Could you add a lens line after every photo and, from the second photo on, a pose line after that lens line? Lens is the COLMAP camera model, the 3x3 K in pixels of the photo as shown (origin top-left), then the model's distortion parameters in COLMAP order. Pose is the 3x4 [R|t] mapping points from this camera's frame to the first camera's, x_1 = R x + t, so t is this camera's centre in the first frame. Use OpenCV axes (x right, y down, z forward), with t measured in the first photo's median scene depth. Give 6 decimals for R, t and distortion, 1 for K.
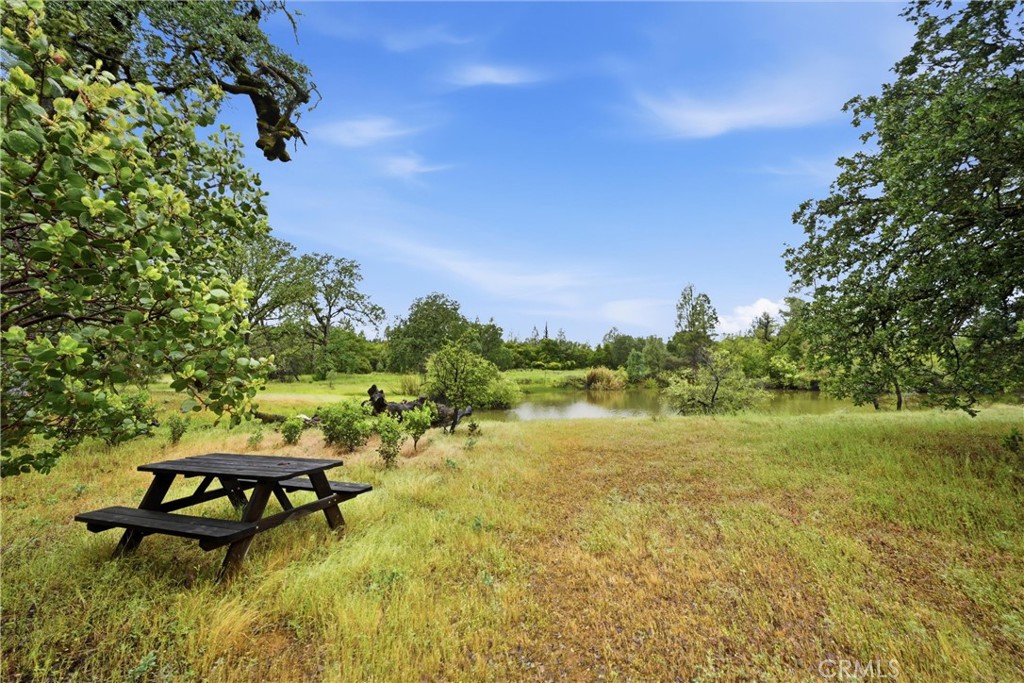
lens RADIAL K [[439.6, 0, 512.1], [0, 439.6, 345.3], [0, 0, 1]] dist [-0.003369, 0.001096]
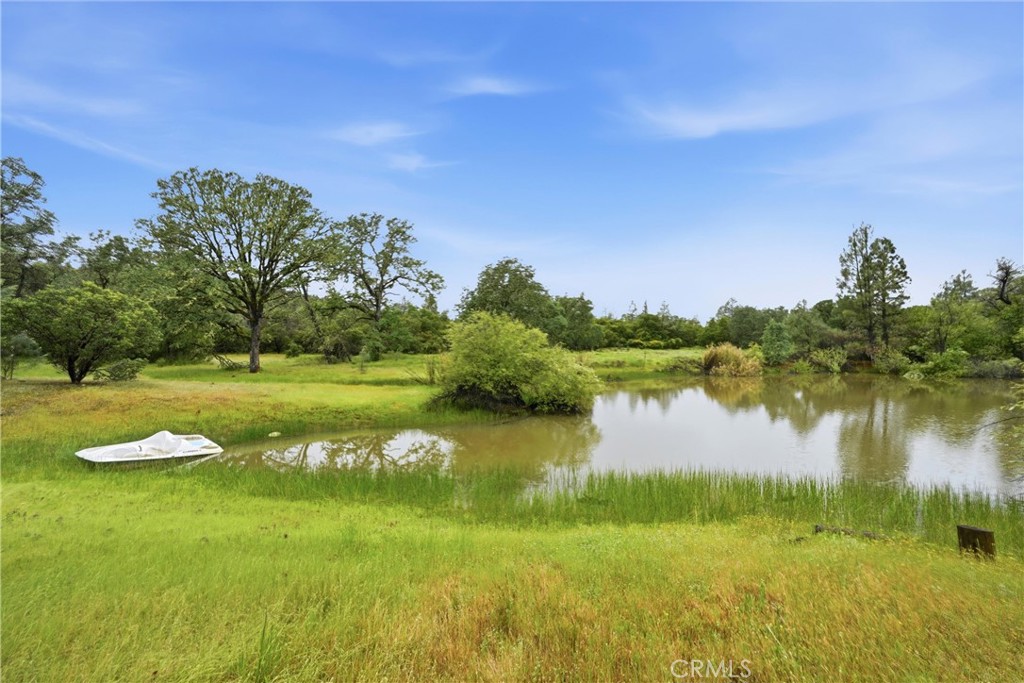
lens RADIAL K [[403.8, 0, 512.0], [0, 403.8, 348.1], [0, 0, 1]] dist [0.000405, 0.000736]
pose [[0.971092, -0.003139, -0.238685, 0.018524], [0.015492, 0.998634, 0.049895, 0.015631], [0.238202, -0.052151, 0.969814, 0.250042]]
